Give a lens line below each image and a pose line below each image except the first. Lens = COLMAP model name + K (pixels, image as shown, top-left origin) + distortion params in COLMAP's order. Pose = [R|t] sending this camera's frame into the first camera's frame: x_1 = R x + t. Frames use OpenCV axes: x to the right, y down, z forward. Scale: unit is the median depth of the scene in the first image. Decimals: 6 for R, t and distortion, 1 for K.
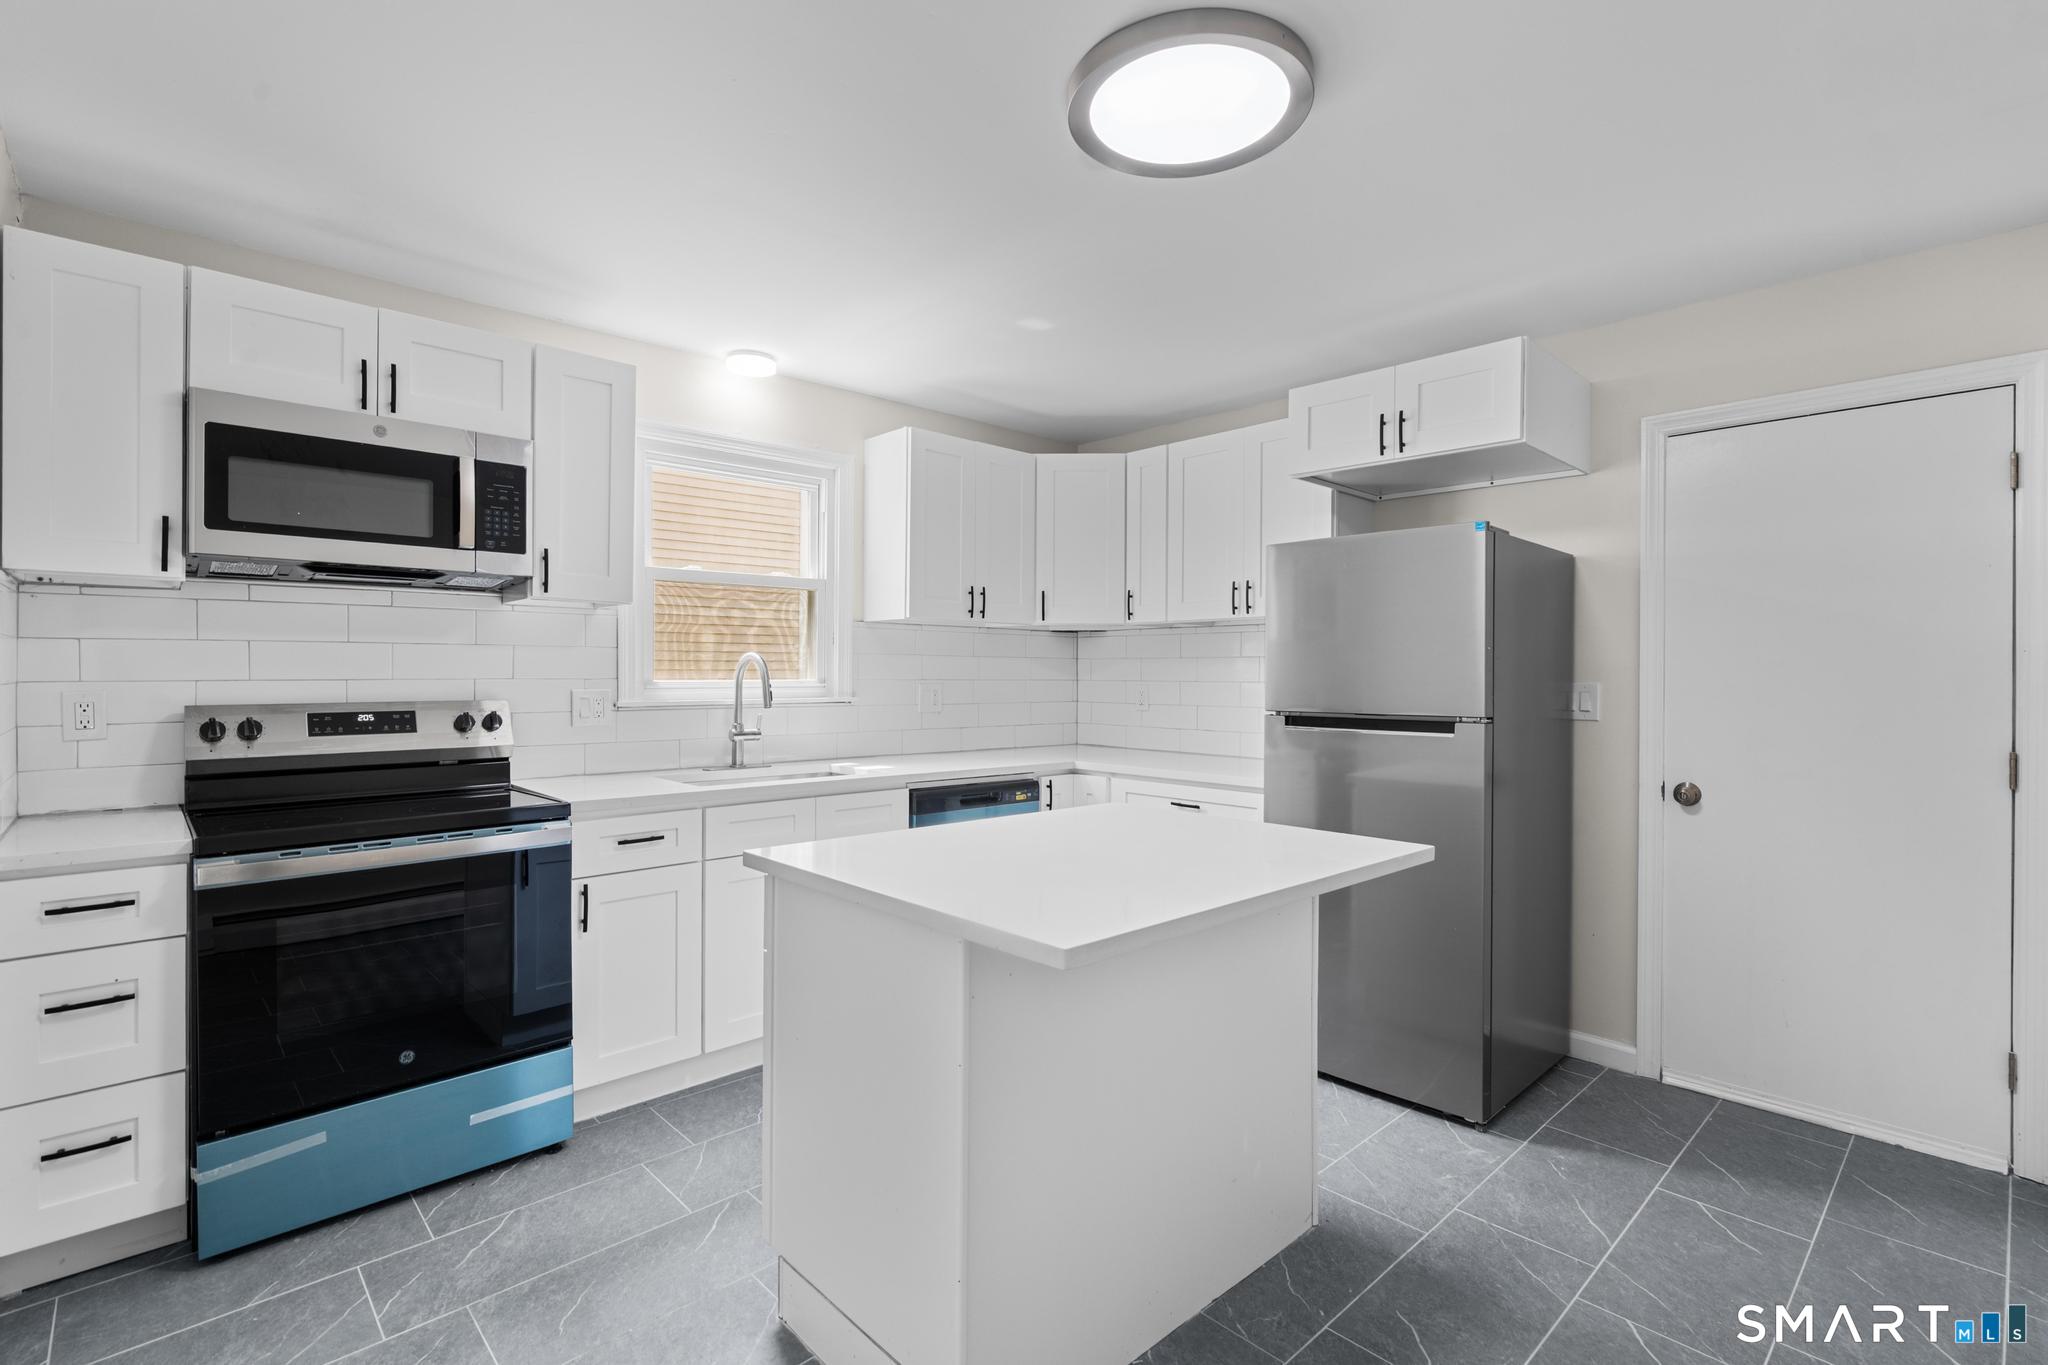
lens RADIAL K [[934.7, 0, 1024.0], [0, 934.7, 675.4], [0, 0, 1]] dist [-0.003656, 0.003321]
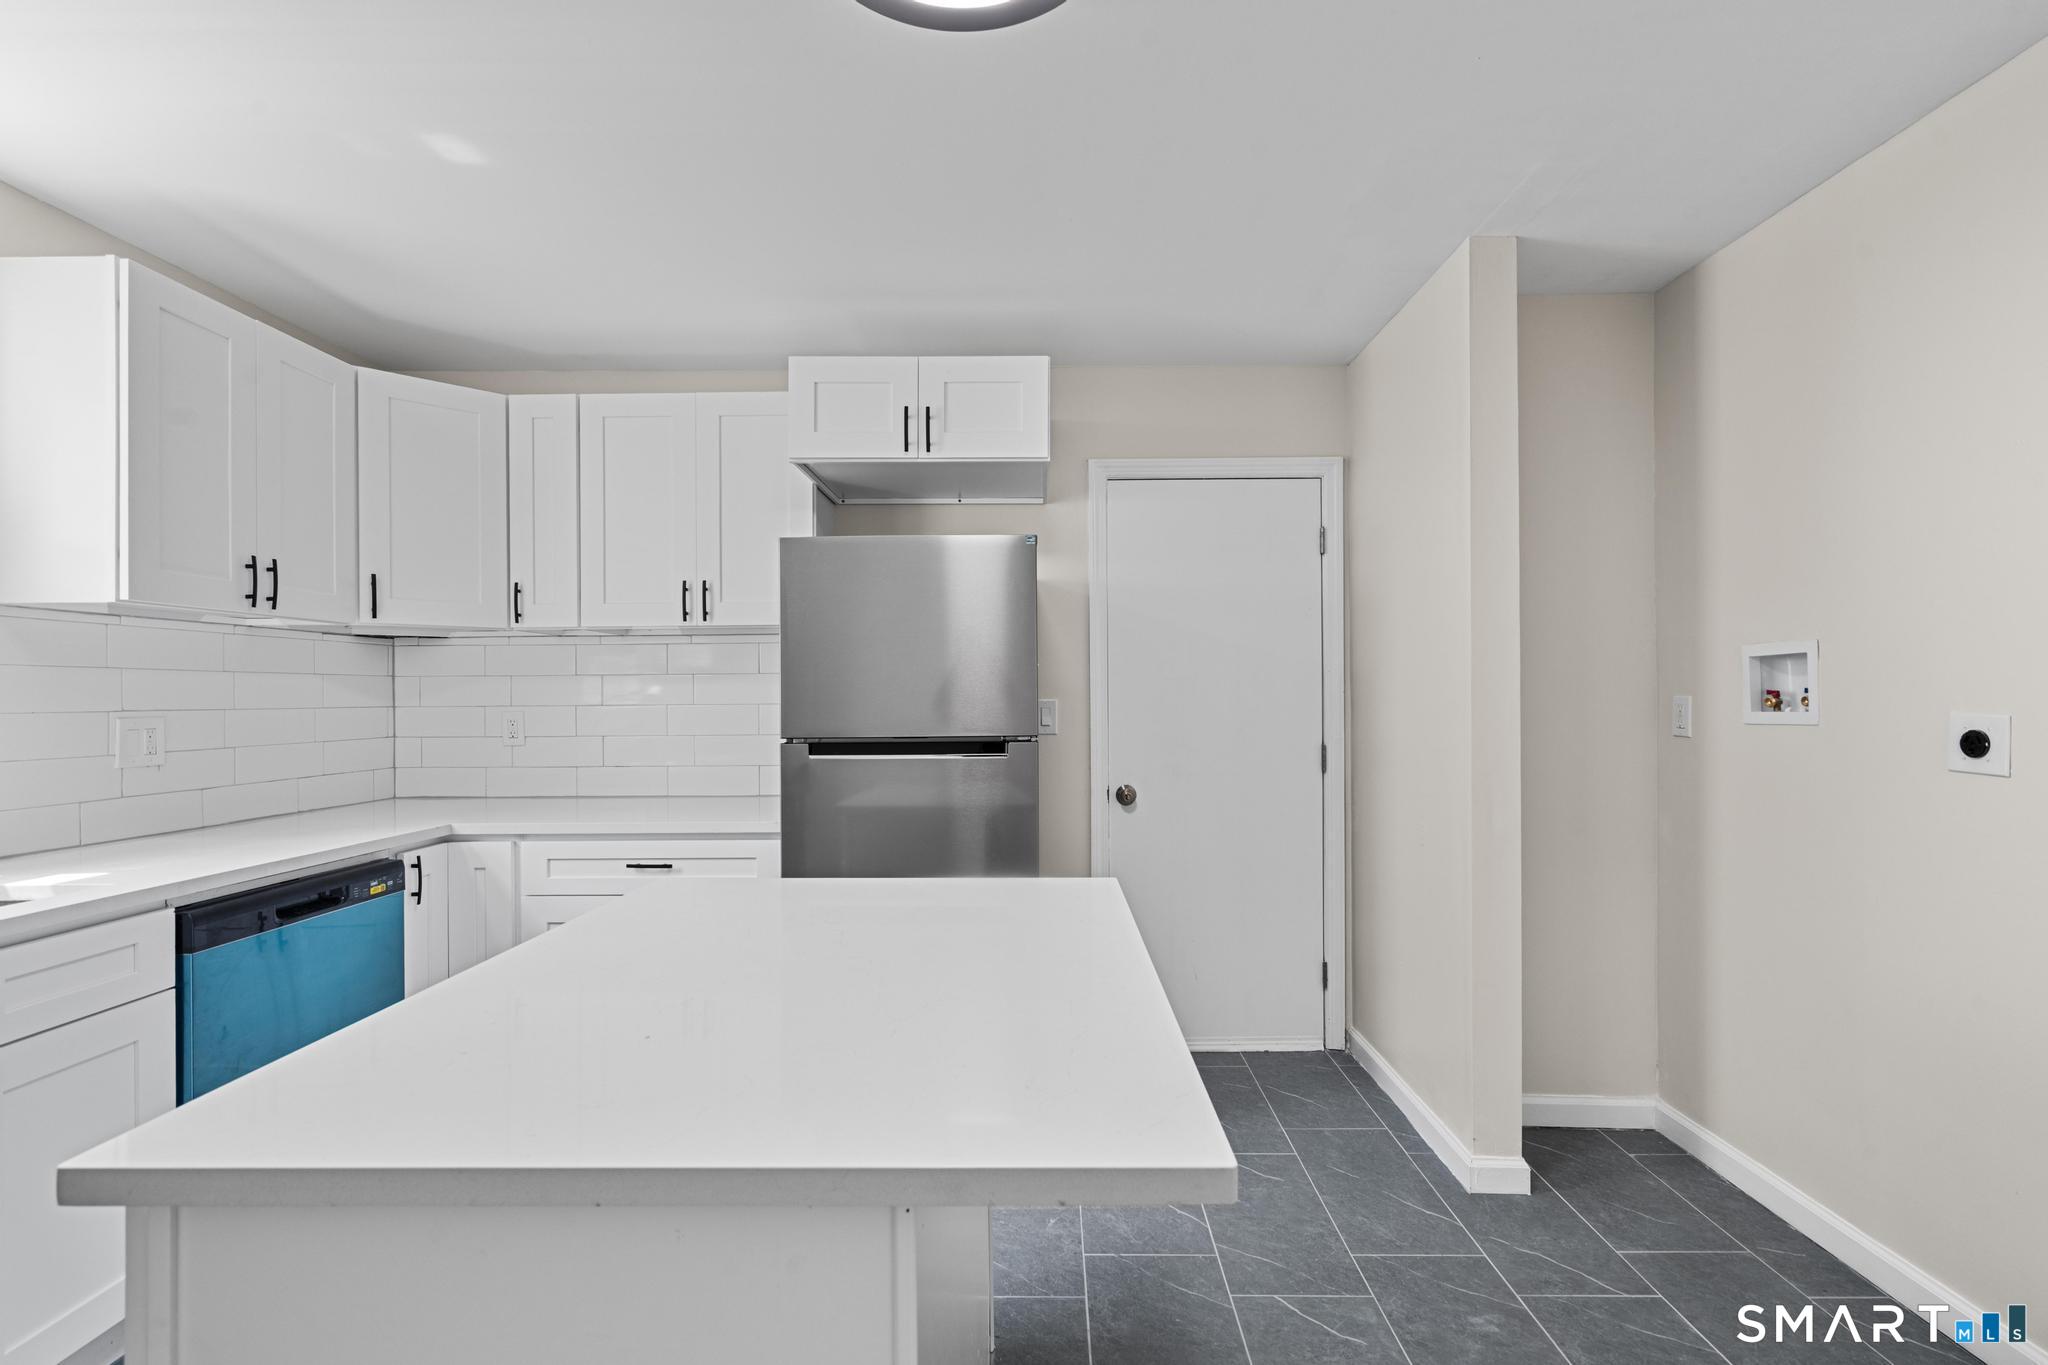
lens RADIAL K [[934.7, 0, 1030.9], [0, 934.7, 692.5], [0, 0, 1]] dist [-0.003656, 0.003321]
pose [[0.694528, -0.009862, 0.719399, -0.198027], [0.011407, 0.999931, 0.002696, -0.002710], [-0.719376, 0.006334, 0.694592, 0.294527]]
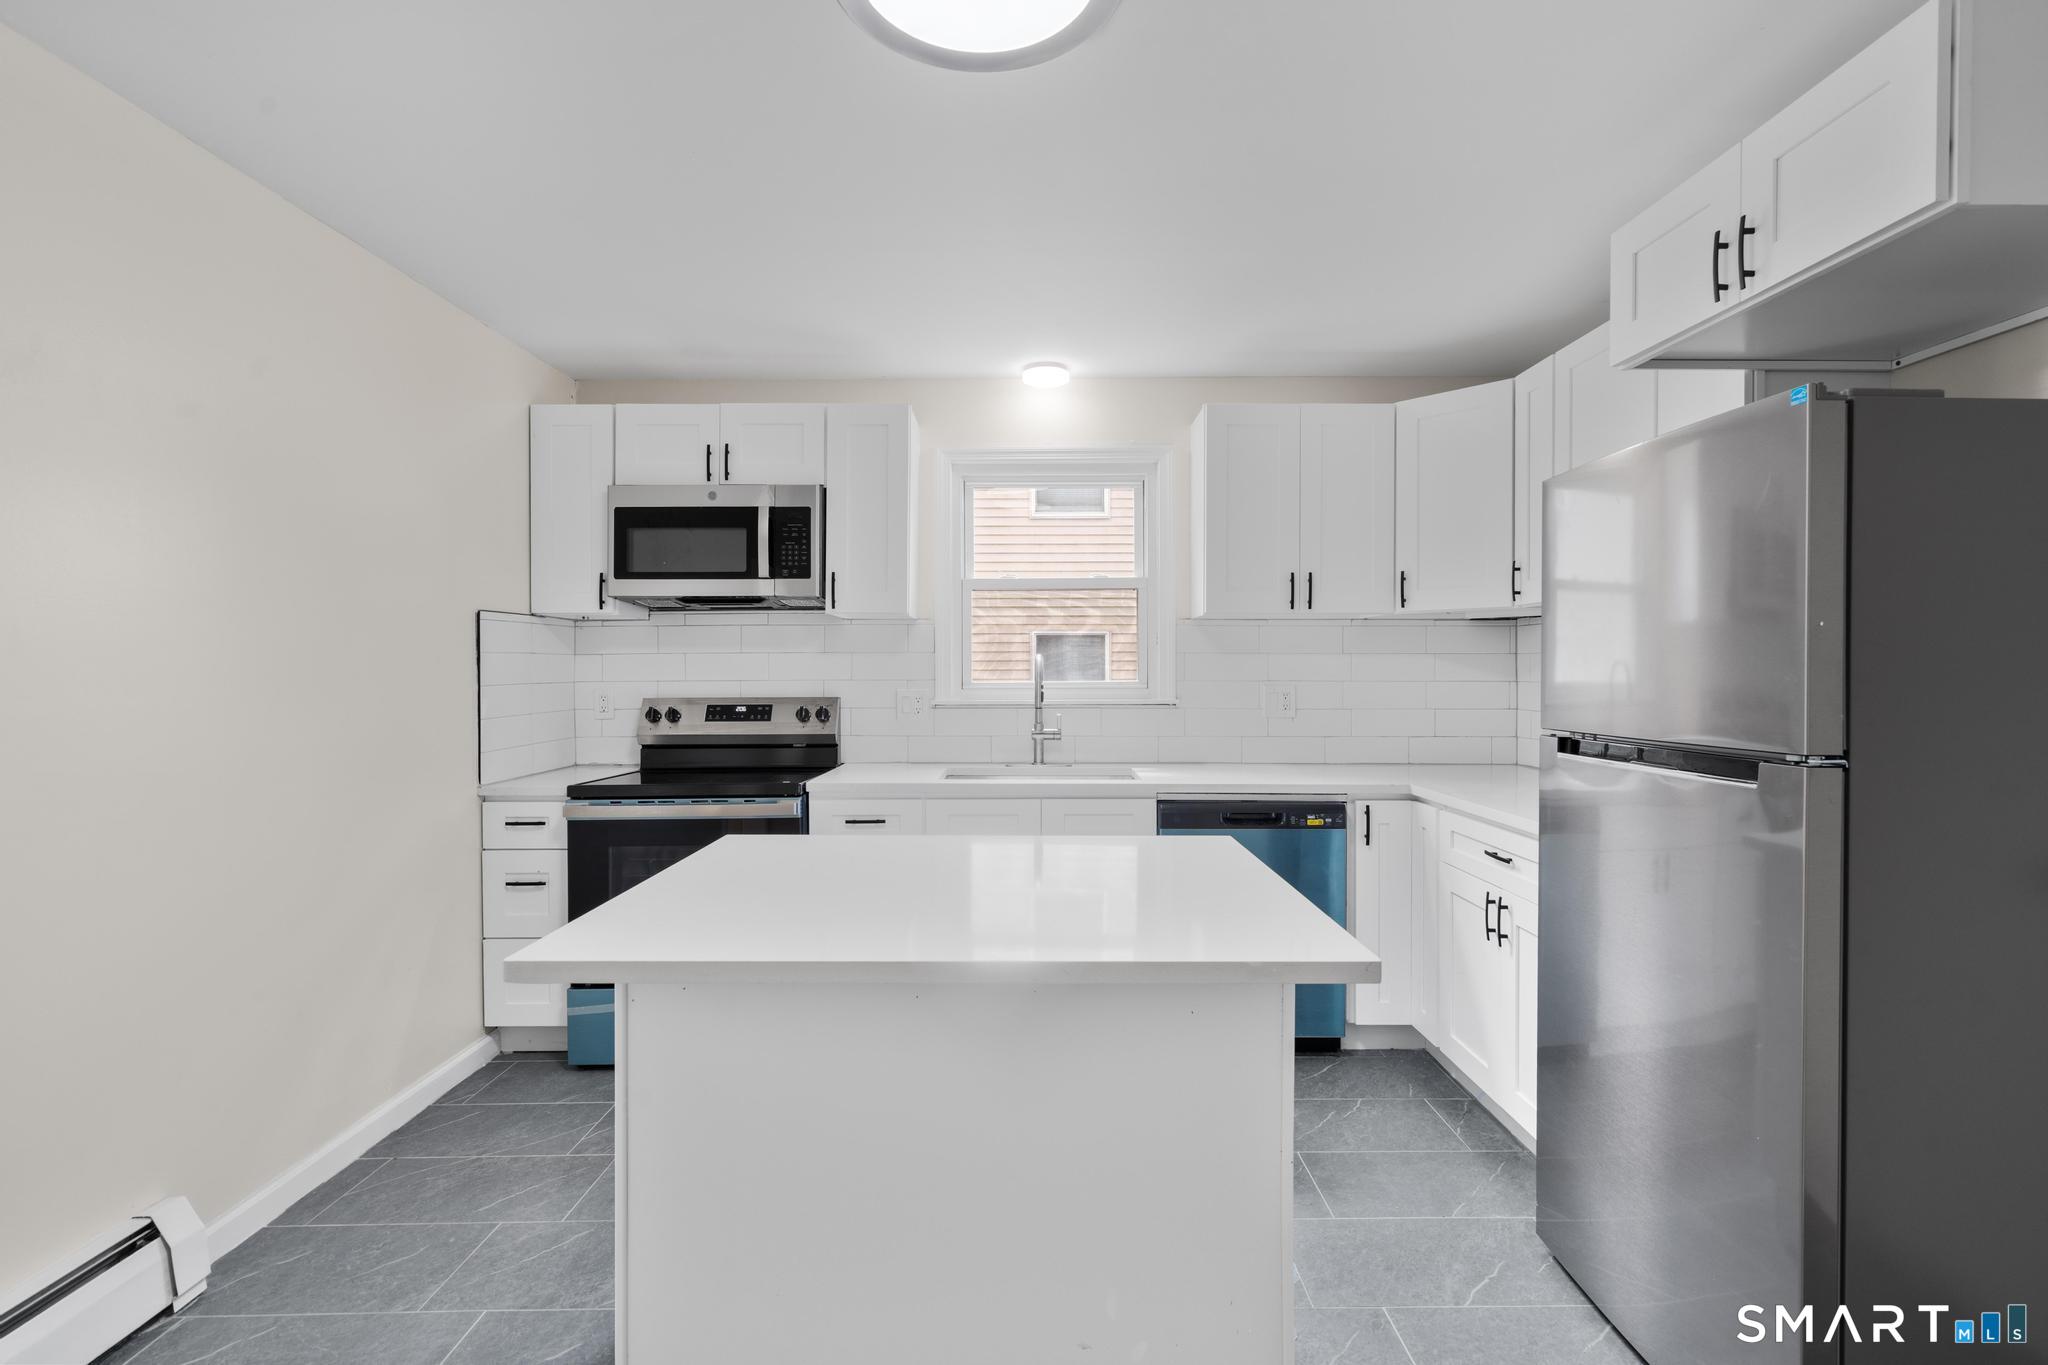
lens RADIAL K [[934.7, 0, 1028.5], [0, 934.7, 676.5], [0, 0, 1]] dist [-0.003656, 0.003321]
pose [[0.733378, -0.001941, -0.679819, 0.486998], [0.002854, 0.999996, 0.000224, -0.000490], [0.679815, -0.002104, 0.733380, 0.282652]]
